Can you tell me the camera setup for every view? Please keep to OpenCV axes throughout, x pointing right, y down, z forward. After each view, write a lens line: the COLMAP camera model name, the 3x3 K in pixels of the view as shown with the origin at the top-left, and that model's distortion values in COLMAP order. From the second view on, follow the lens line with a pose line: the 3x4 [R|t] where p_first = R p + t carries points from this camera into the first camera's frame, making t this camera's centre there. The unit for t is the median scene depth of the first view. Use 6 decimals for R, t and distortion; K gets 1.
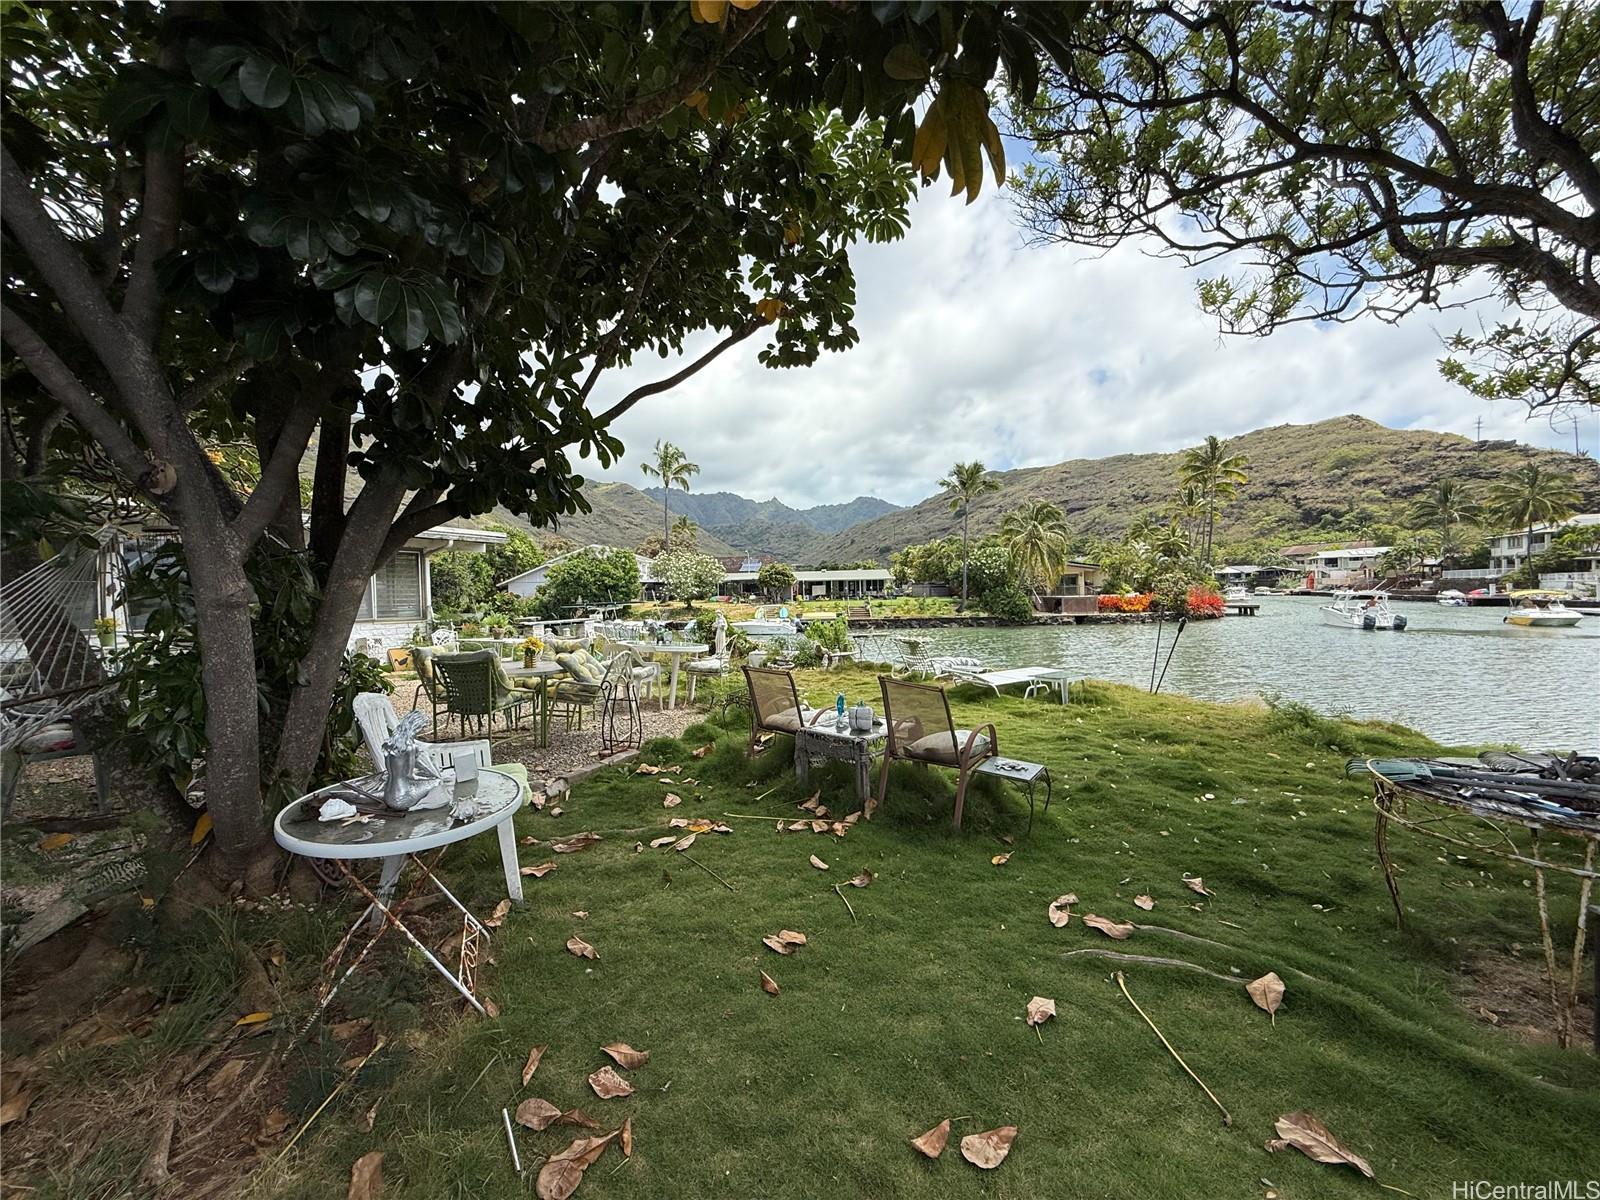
lens RADIAL K [[639.9, 0, 794.1], [0, 639.9, 597.1], [0, 0, 1]] dist [-0.000176, 0.000592]
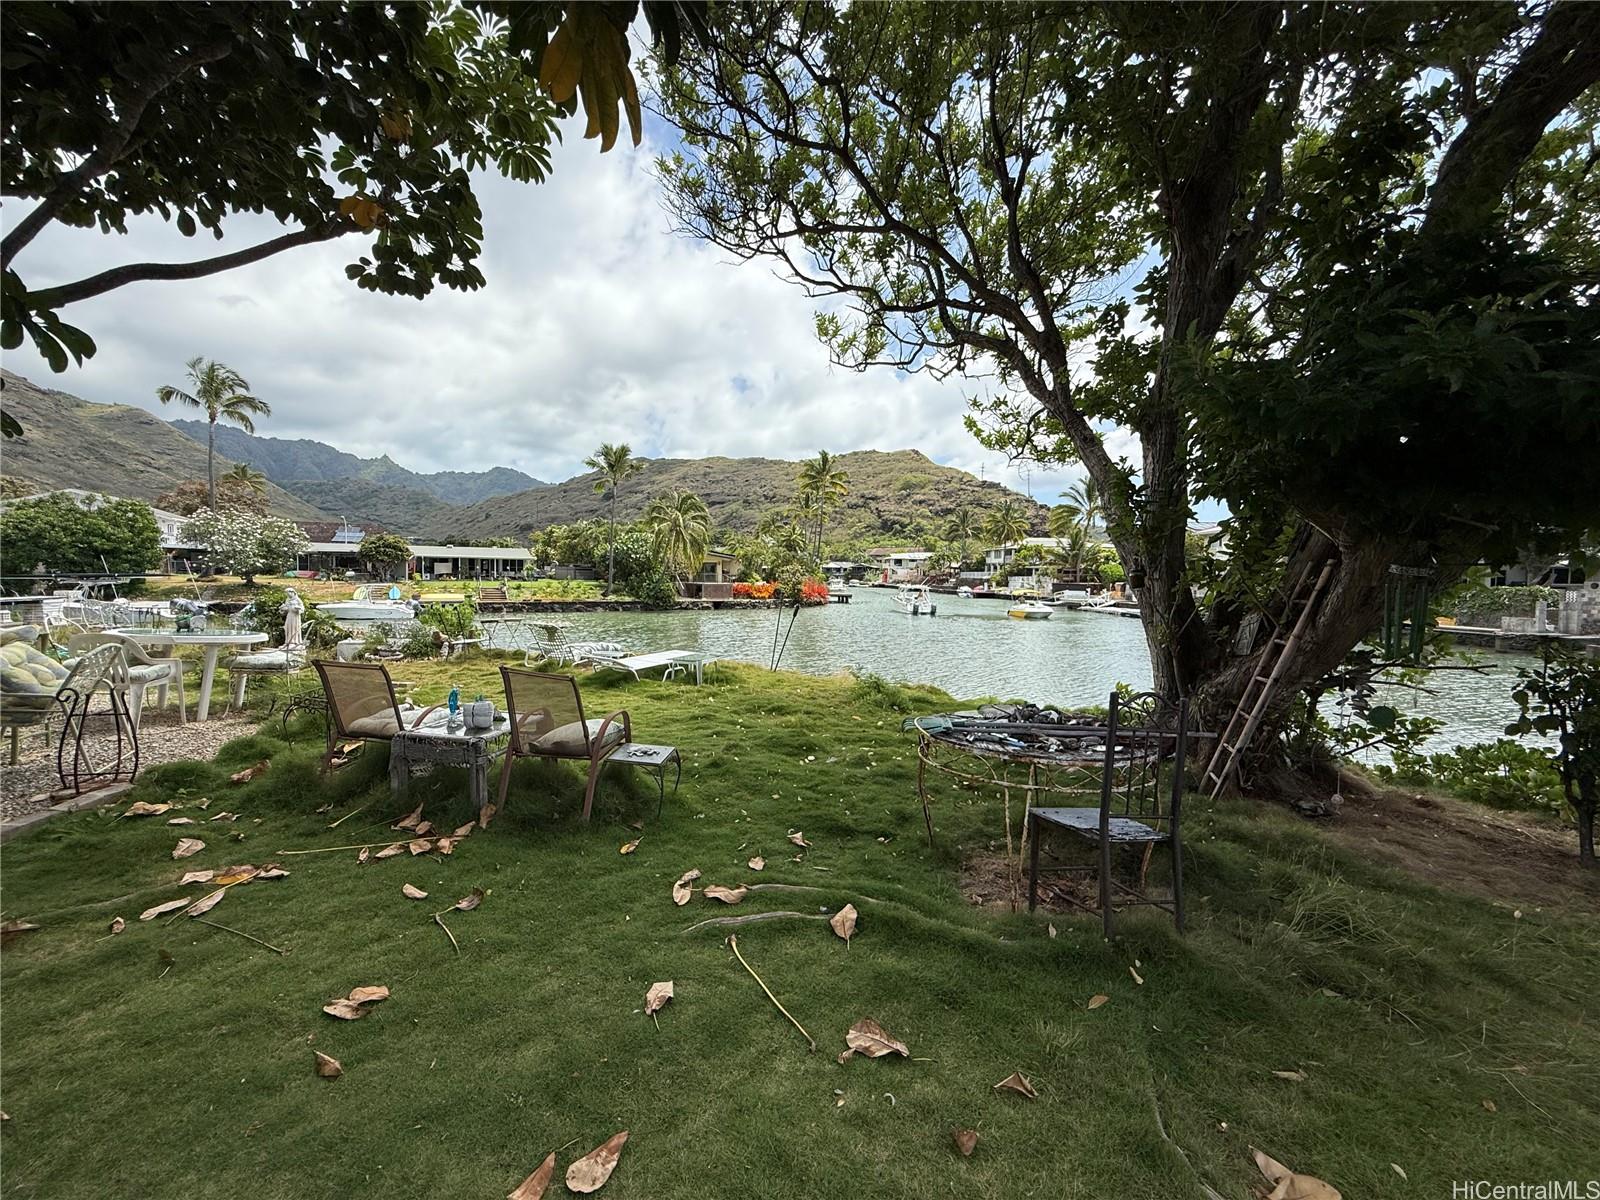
lens RADIAL K [[639.9, 0, 798.1], [0, 639.9, 589.9], [0, 0, 1]] dist [-0.000176, 0.000592]
pose [[0.855261, 0.022148, 0.517724, 0.022065], [-0.029055, 0.999564, 0.005236, 0.000064], [-0.517382, -0.019520, 0.855532, 0.025385]]
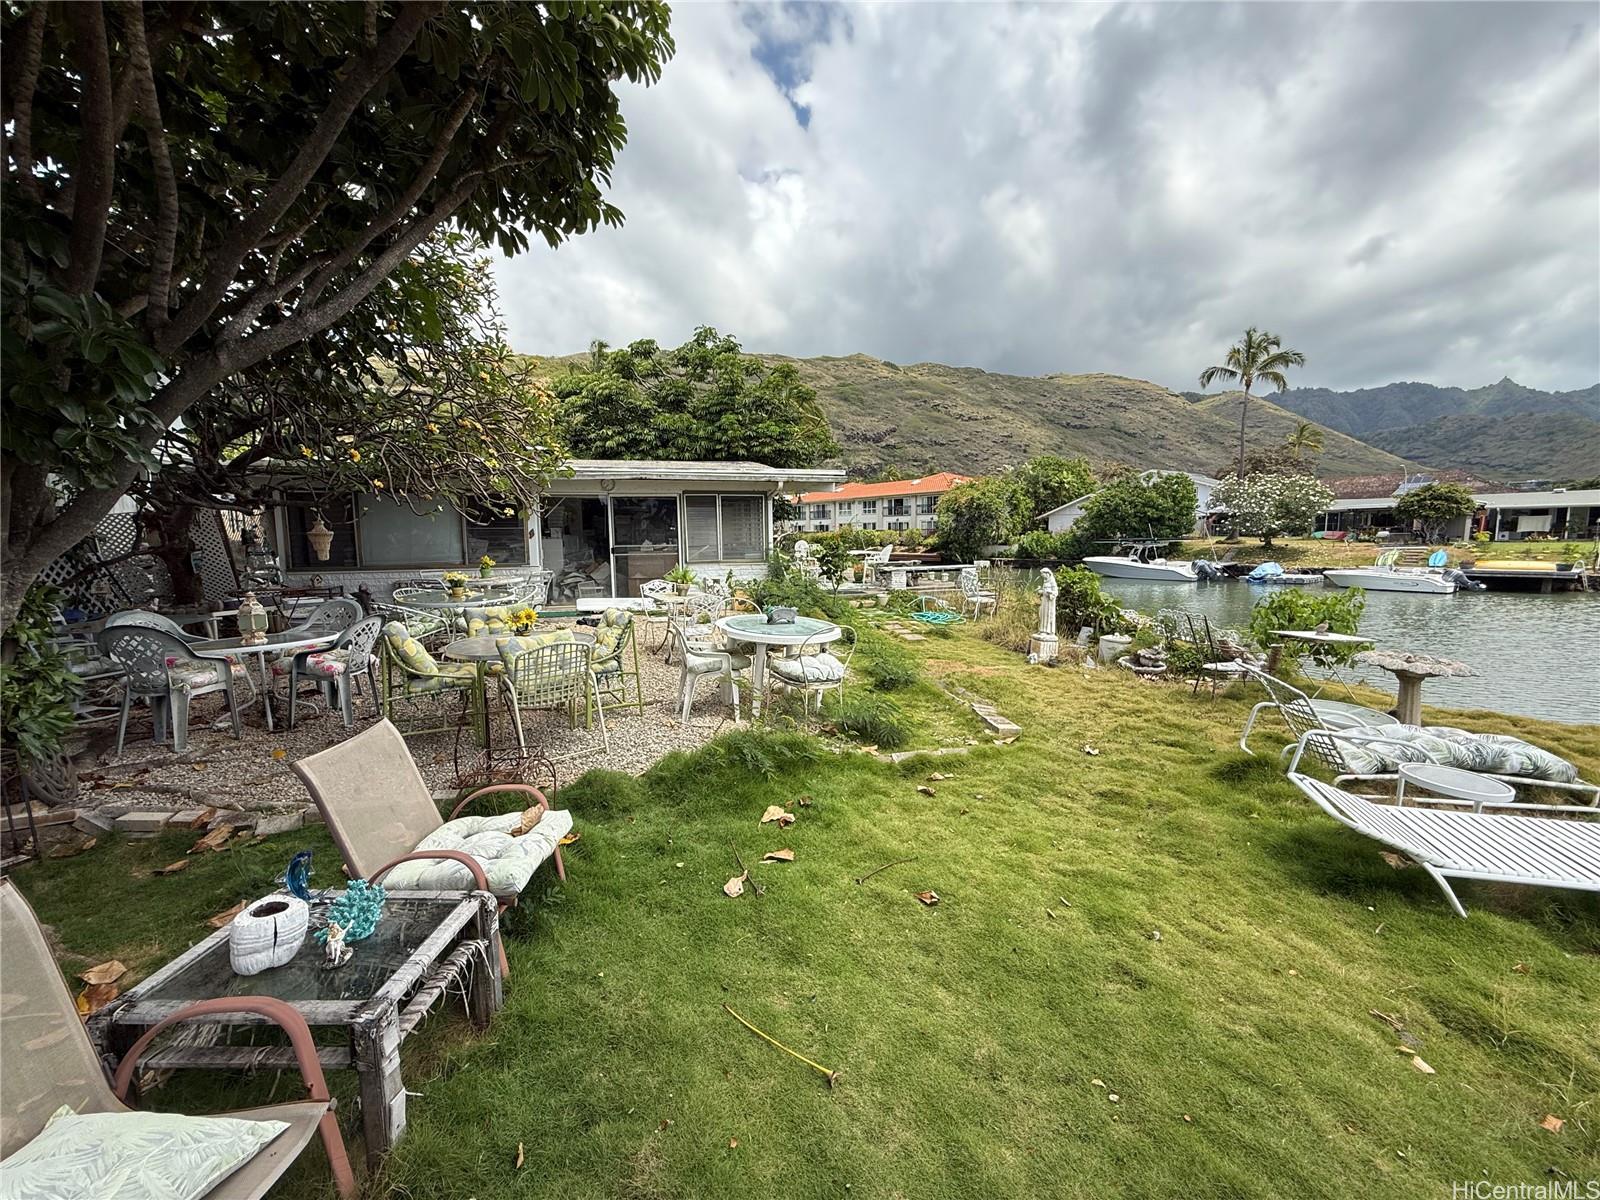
lens RADIAL K [[639.9, 0, 805.4], [0, 639.9, 591.0], [0, 0, 1]] dist [-0.000176, 0.000592]
pose [[0.656347, 0.082046, -0.749984, 0.681154], [-0.007123, 0.994699, 0.102584, -0.069701], [0.754425, -0.061988, 0.653452, 1.099011]]
